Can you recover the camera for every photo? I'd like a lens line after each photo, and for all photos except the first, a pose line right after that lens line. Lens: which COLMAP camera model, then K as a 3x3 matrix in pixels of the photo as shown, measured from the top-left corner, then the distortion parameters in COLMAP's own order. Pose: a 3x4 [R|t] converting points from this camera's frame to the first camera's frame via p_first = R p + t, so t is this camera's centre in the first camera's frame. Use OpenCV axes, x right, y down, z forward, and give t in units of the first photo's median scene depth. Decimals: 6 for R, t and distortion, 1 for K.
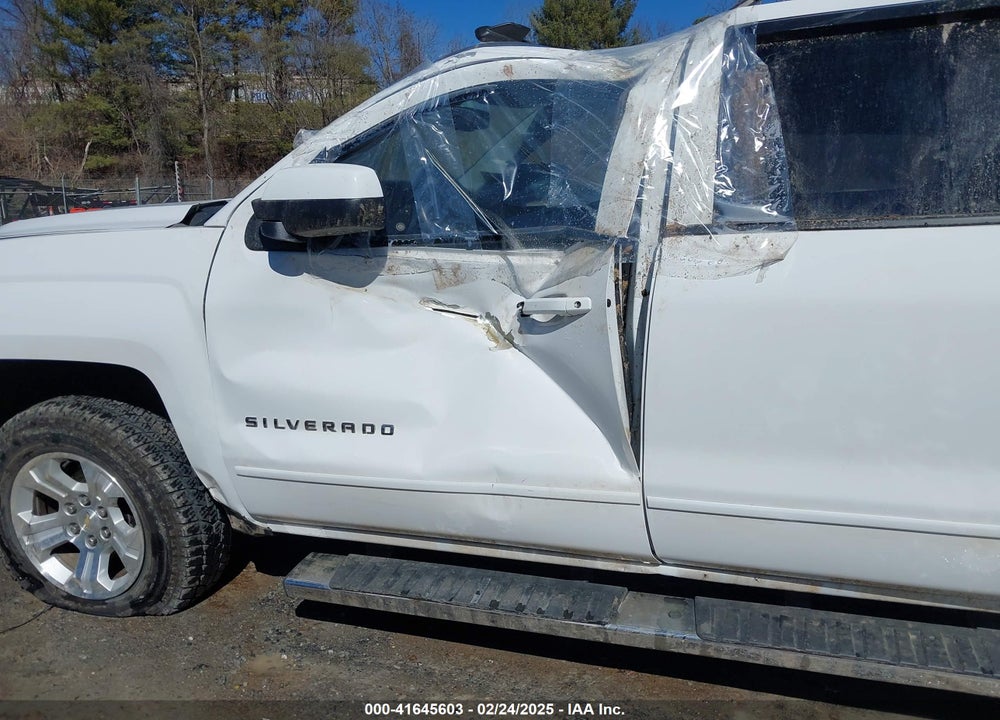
lens RADIAL K [[782.5, 0, 502.6], [0, 782.5, 360.2], [0, 0, 1]] dist [0.036429, -0.046255]
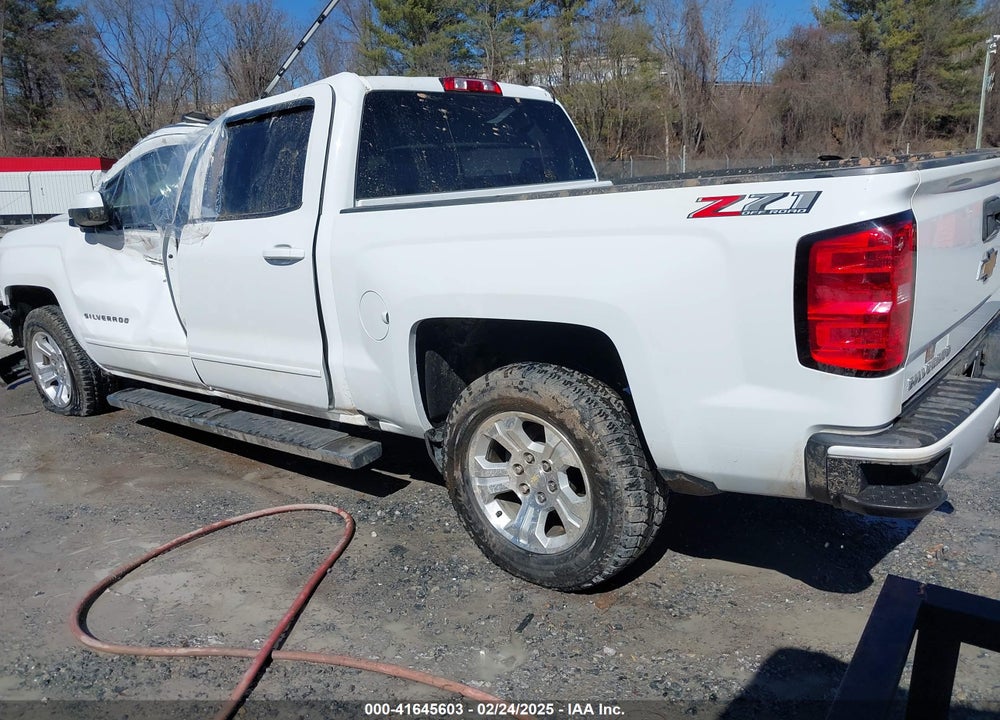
lens RADIAL K [[782.5, 0, 534.6], [0, 782.5, 351.7], [0, 0, 1]] dist [0.036429, -0.046255]
pose [[0.934839, 0.042314, -0.352541, 1.411295], [-0.033036, 0.998932, 0.032296, 0.062362], [0.353531, -0.018545, 0.935239, -0.481528]]
